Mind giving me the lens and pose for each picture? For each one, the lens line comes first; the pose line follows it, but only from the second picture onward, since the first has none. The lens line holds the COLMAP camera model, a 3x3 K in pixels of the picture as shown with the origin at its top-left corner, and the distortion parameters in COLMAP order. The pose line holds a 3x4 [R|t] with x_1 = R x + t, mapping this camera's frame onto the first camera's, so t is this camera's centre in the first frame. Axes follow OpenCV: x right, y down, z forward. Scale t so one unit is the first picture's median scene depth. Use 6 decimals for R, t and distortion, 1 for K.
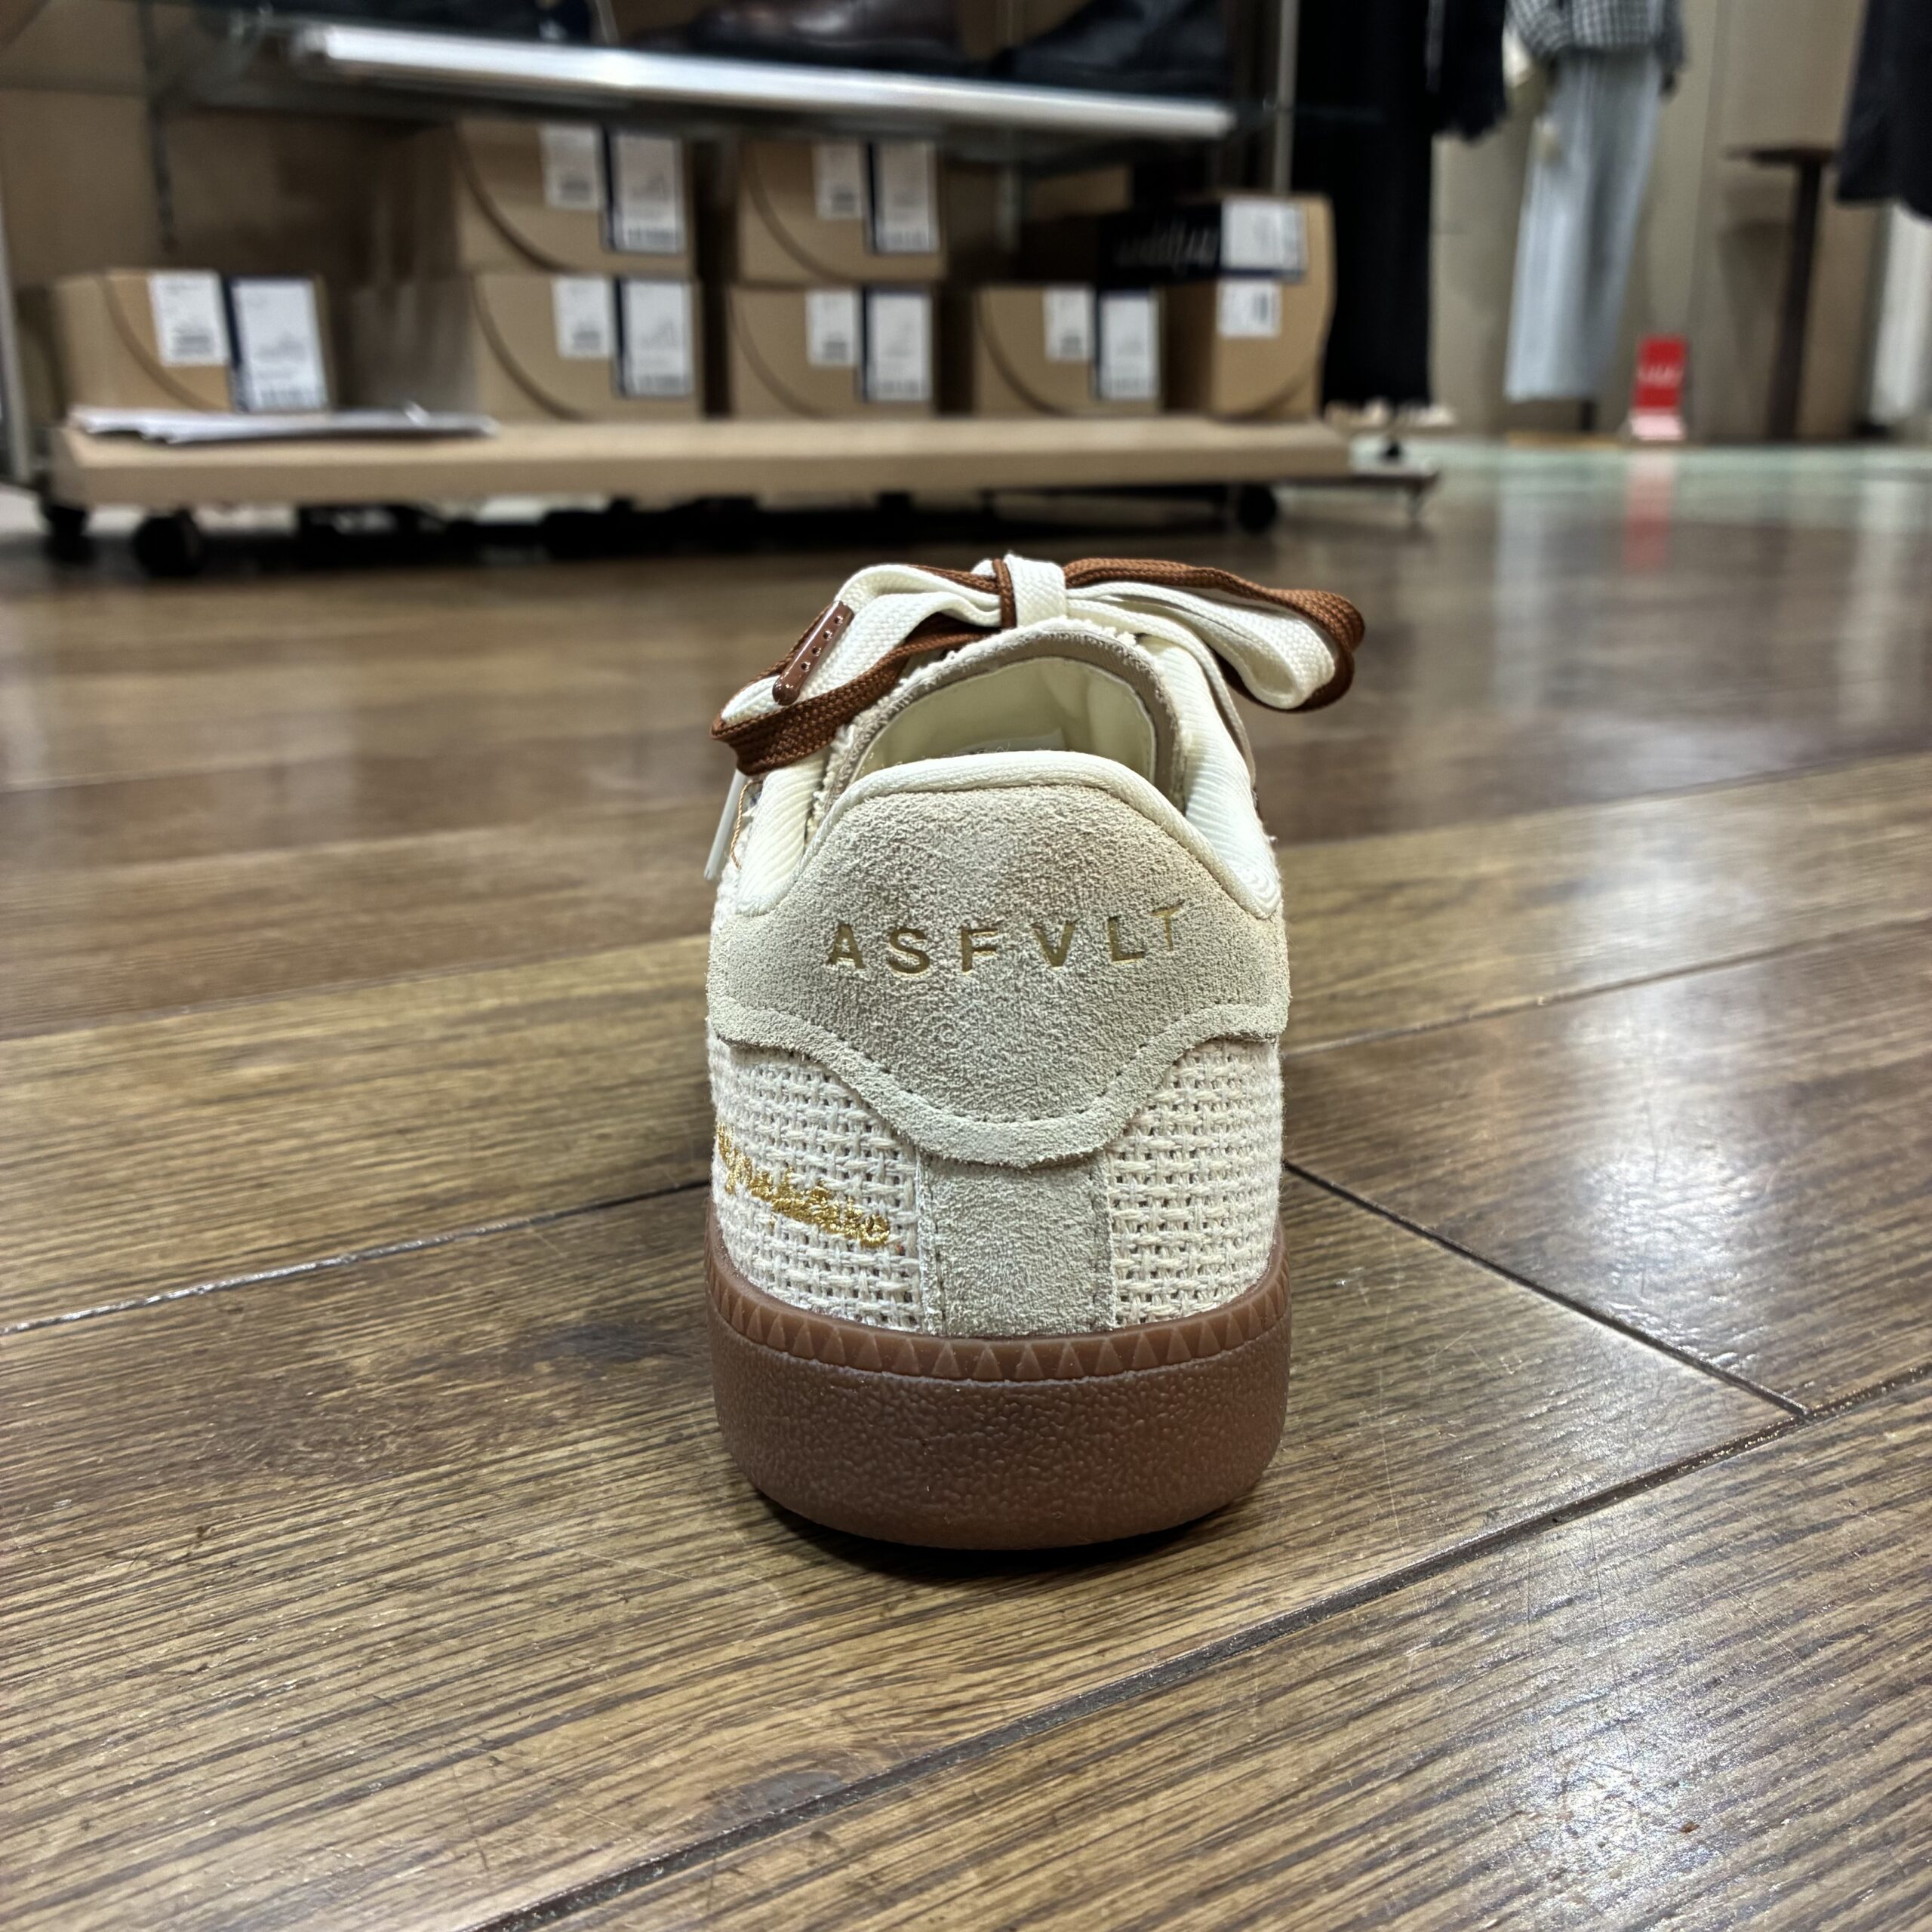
lens RADIAL K [[2033.0, 0, 961.7], [0, 2033.0, 962.3], [0, 0, 1]] dist [0.010533, 0.000000]
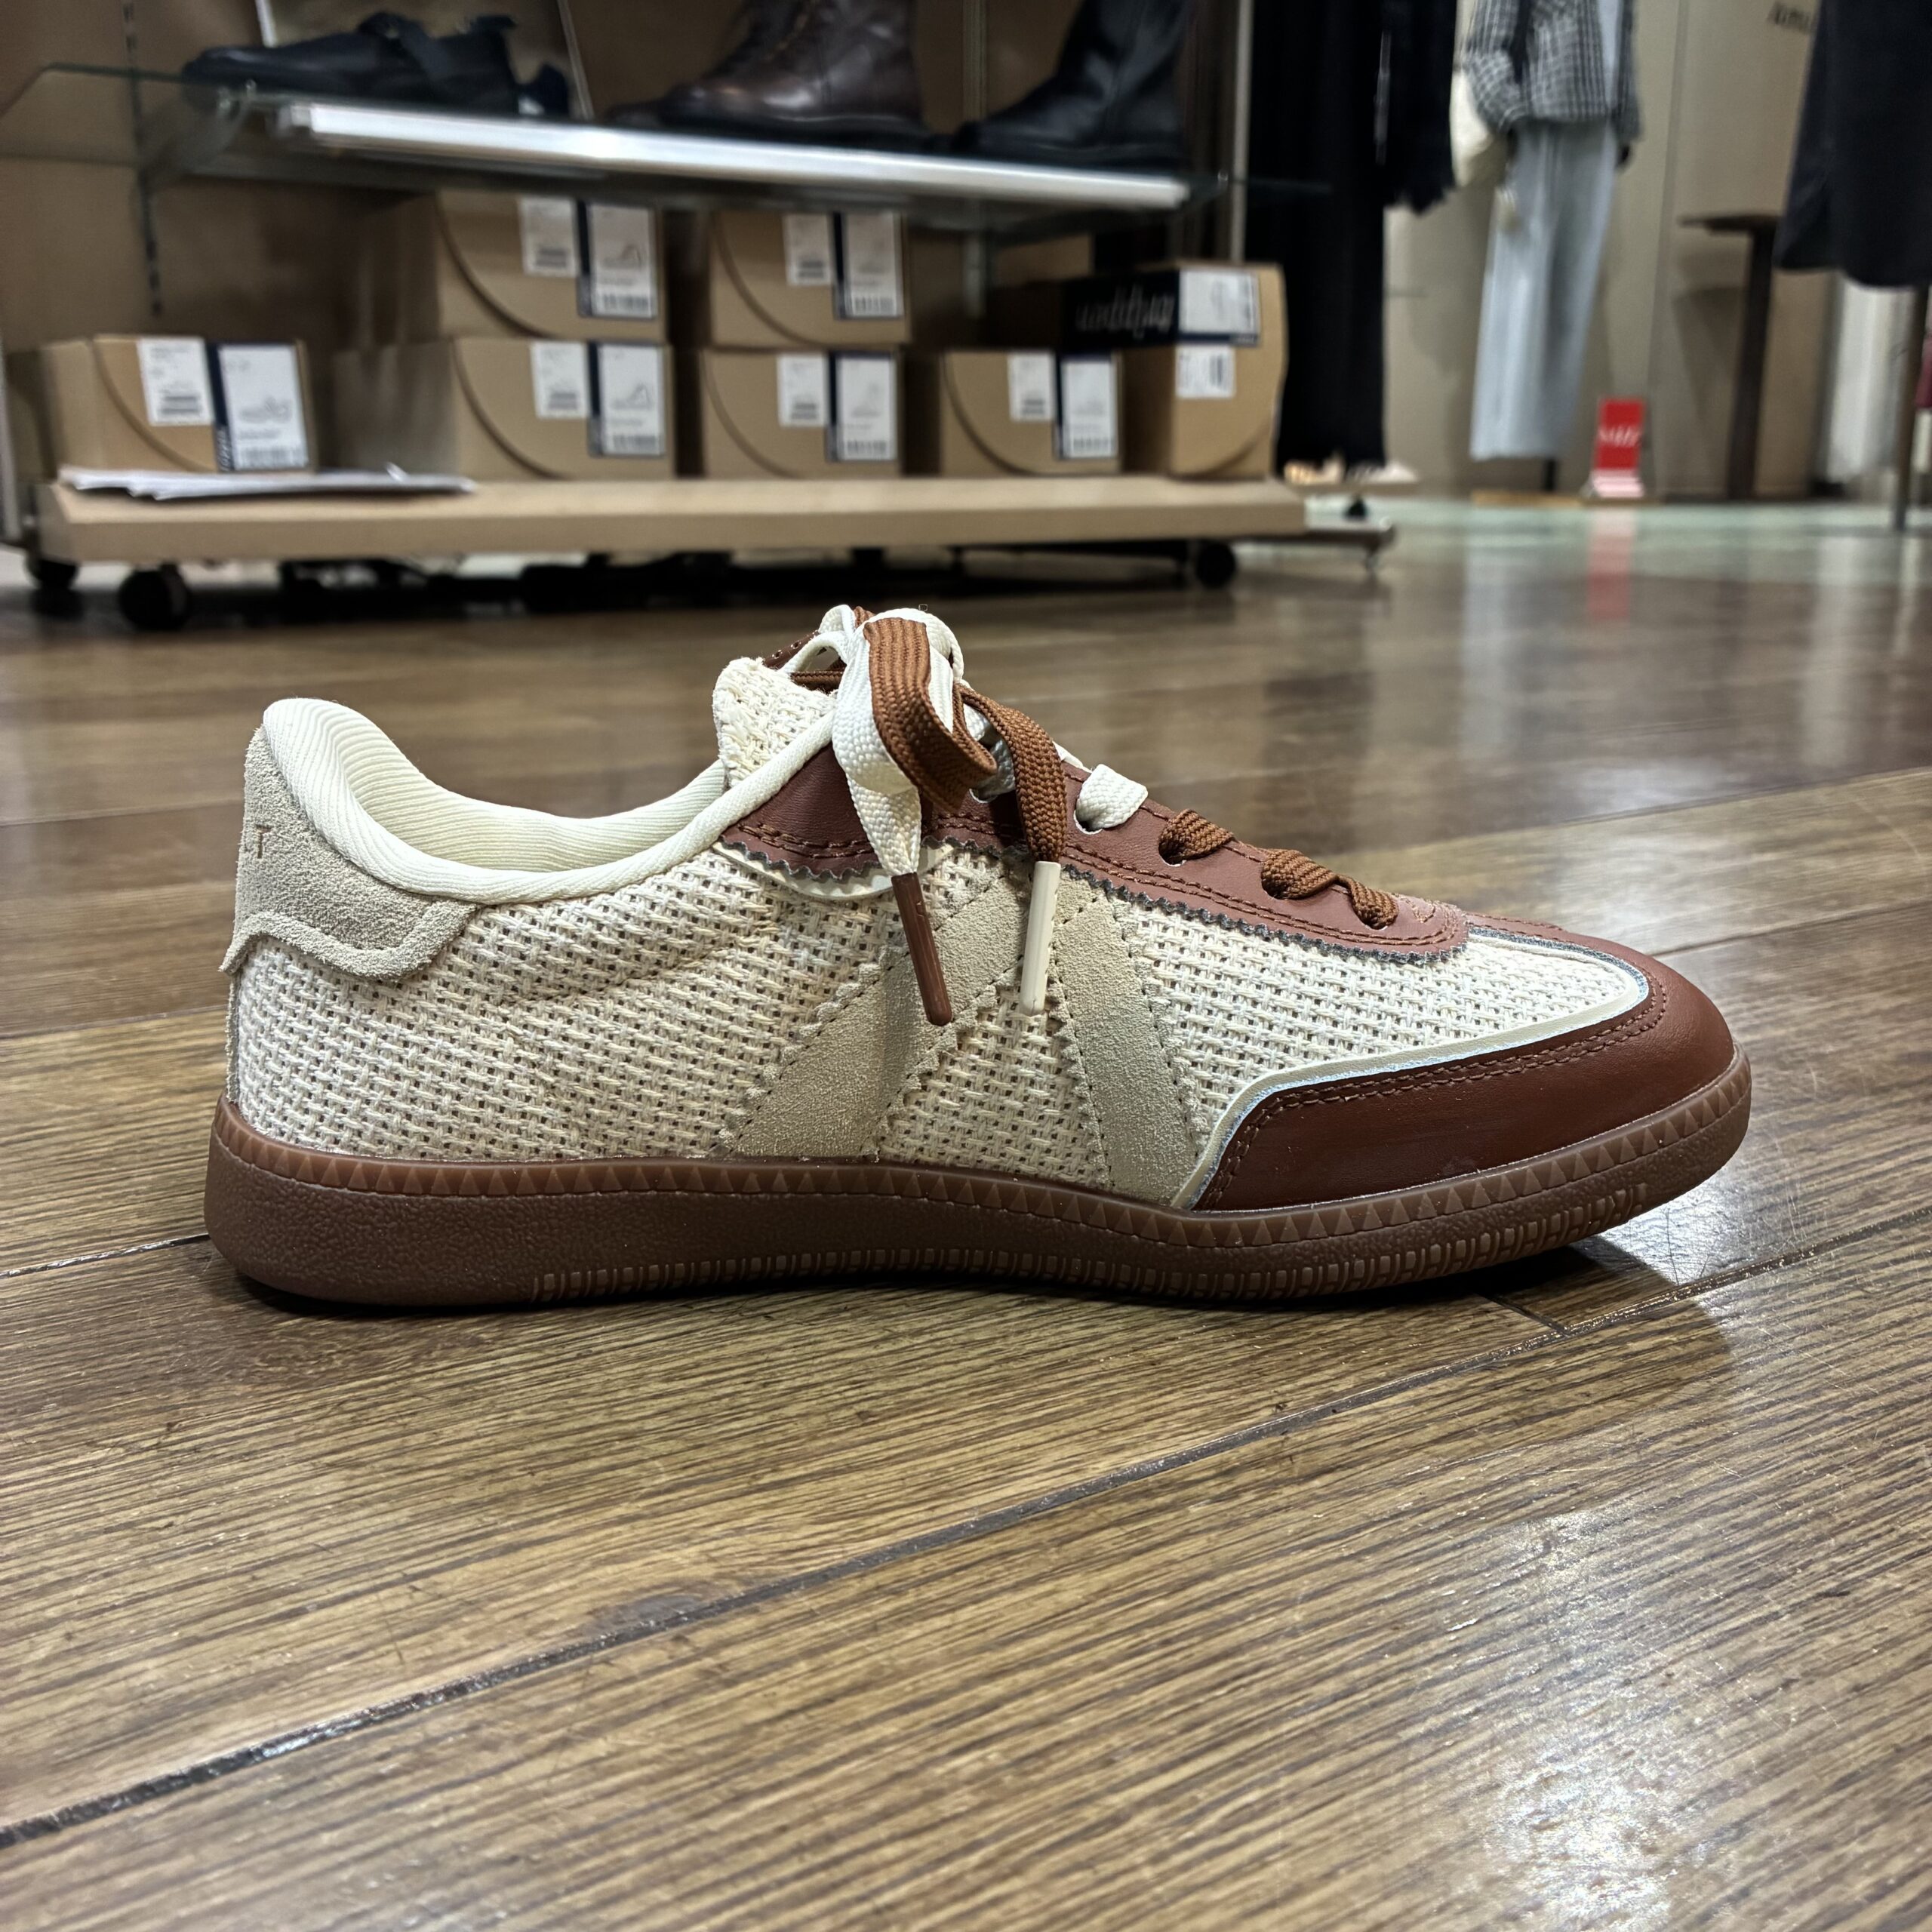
lens RADIAL K [[2033.0, 0, 984.0], [0, 2033.0, 960.0], [0, 0, 1]] dist [0.010533, 0.000000]
pose [[0.999864, -0.004154, 0.015960, 0.043556], [0.004603, 0.999593, -0.028167, 0.028266], [-0.015836, 0.028236, 0.999476, -0.104353]]
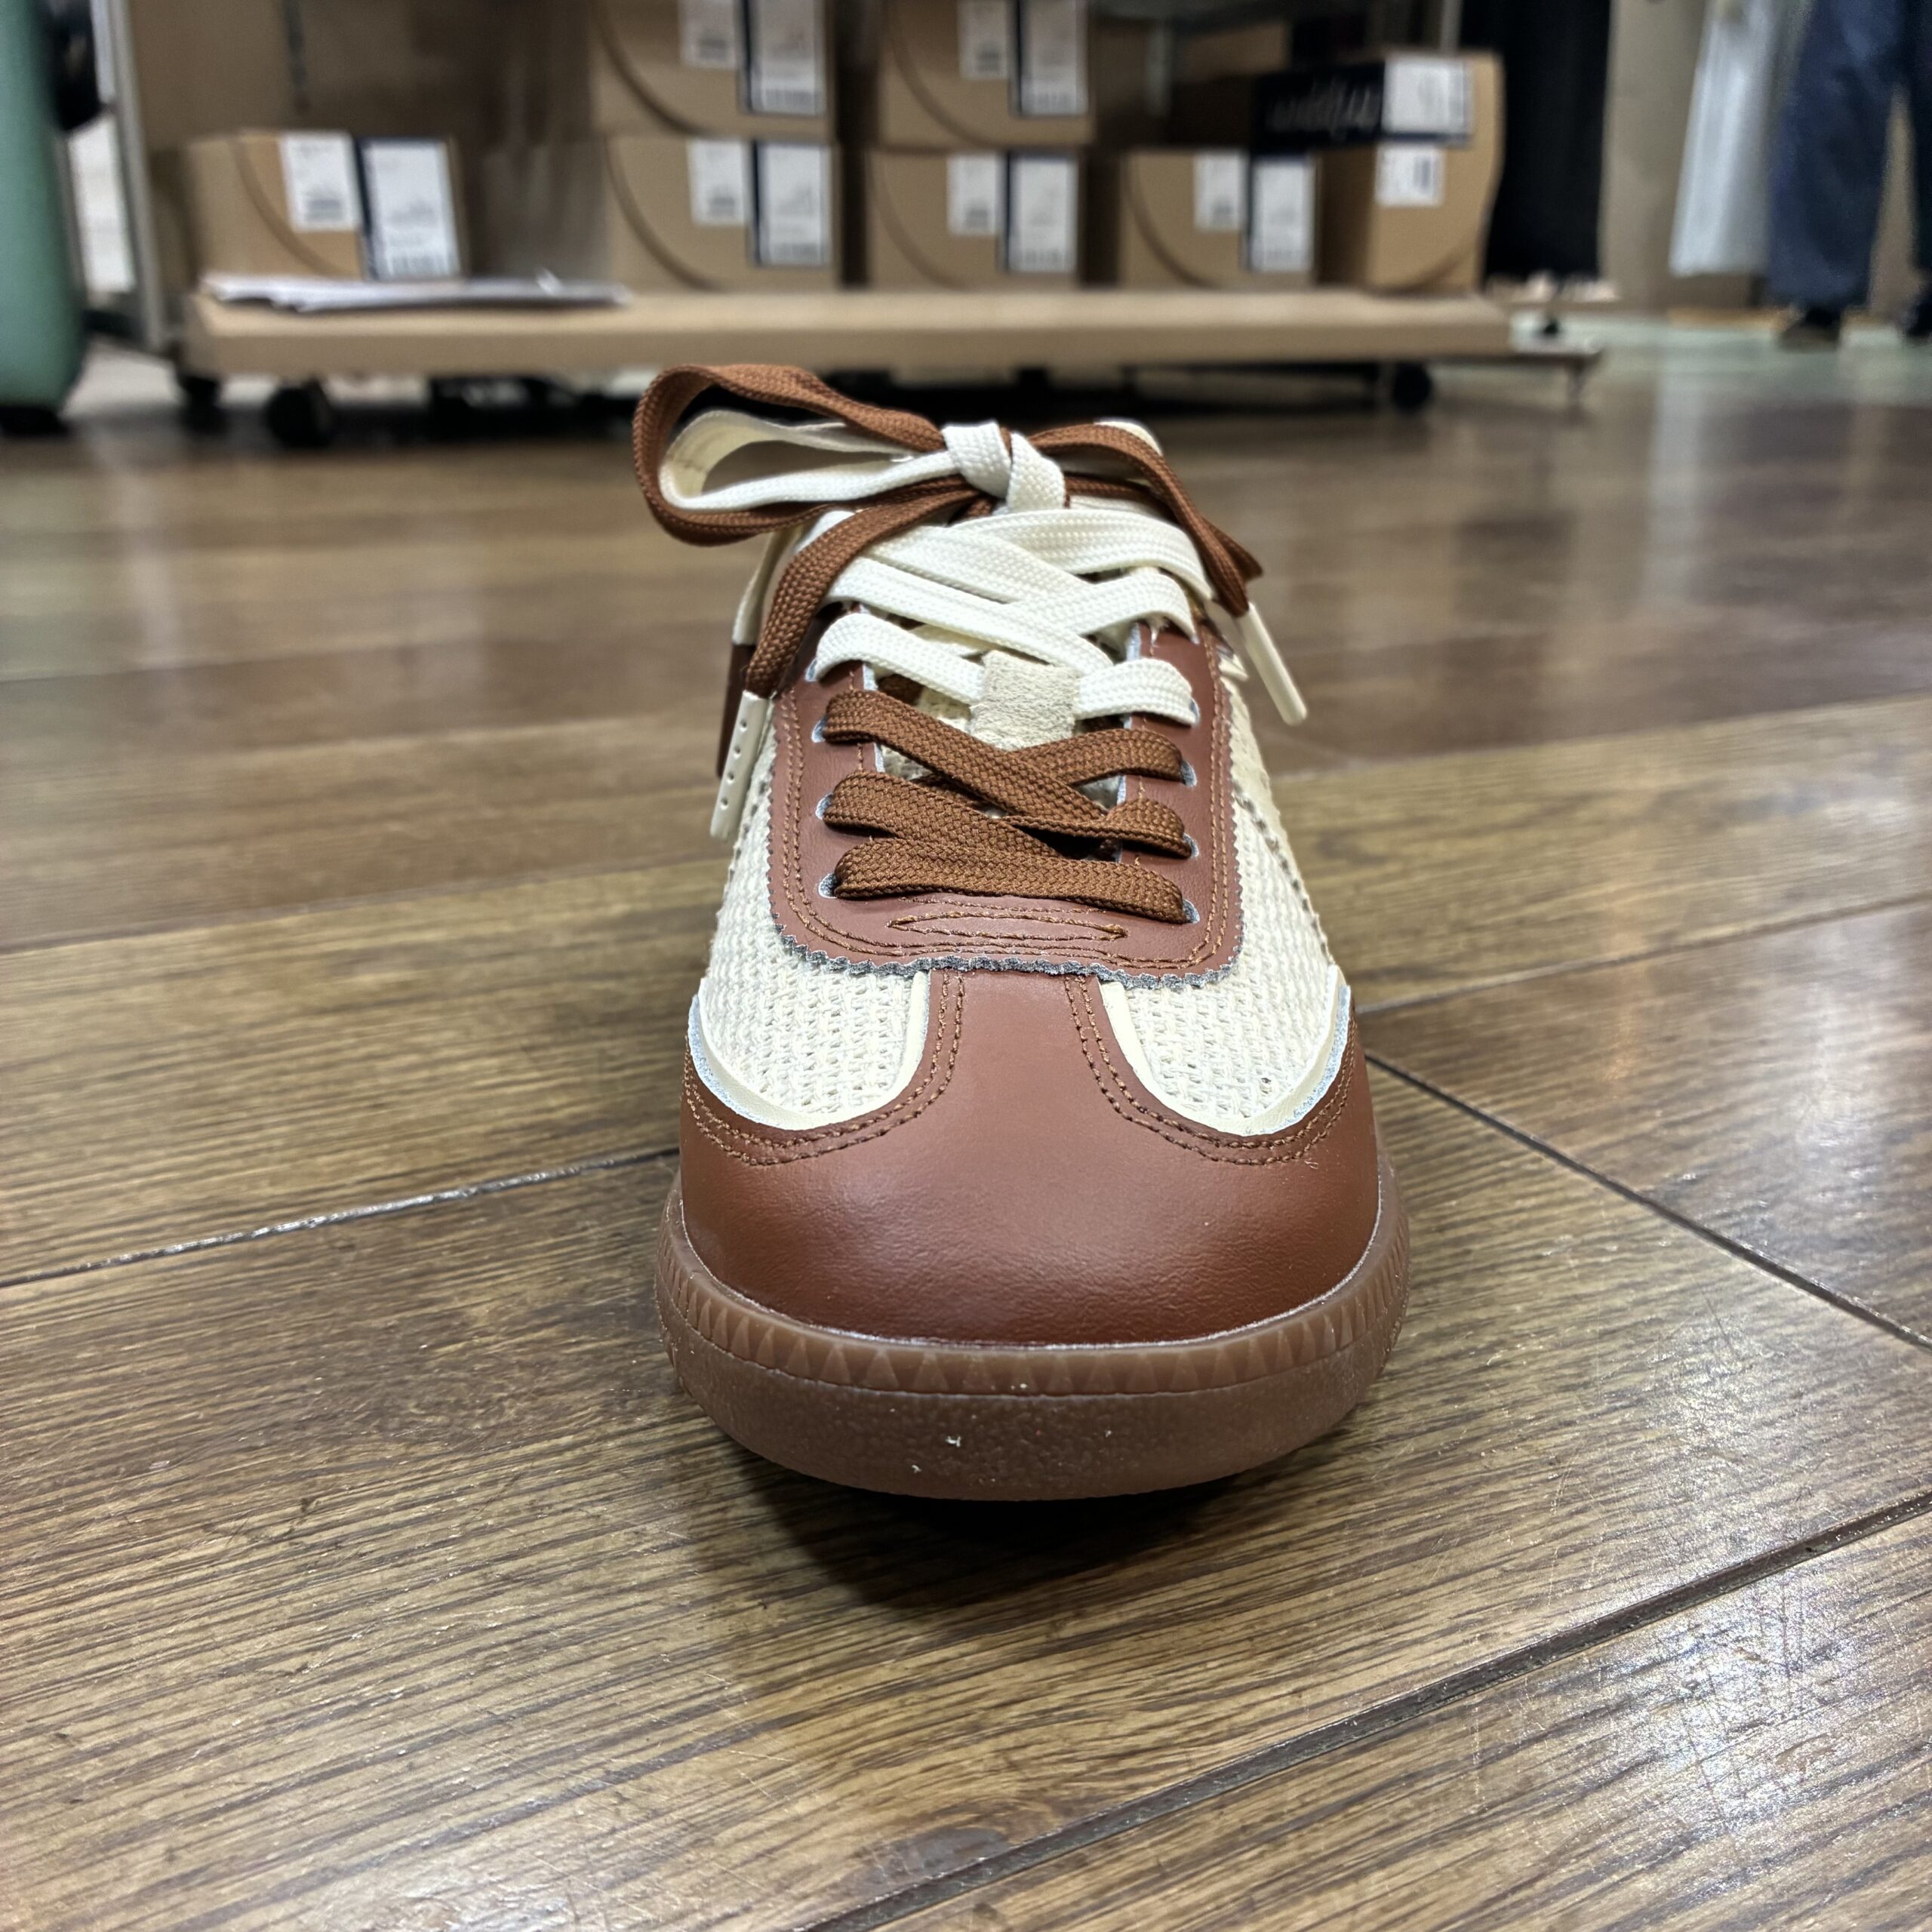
lens RADIAL K [[2033.0, 0, 965.2], [0, 2033.0, 955.1], [0, 0, 1]] dist [0.010533, 0.000000]
pose [[0.998111, 0.023707, -0.056684, -0.017705], [-0.020634, 0.998317, 0.054194, -0.013917], [0.057873, -0.052922, 0.996920, 0.067528]]
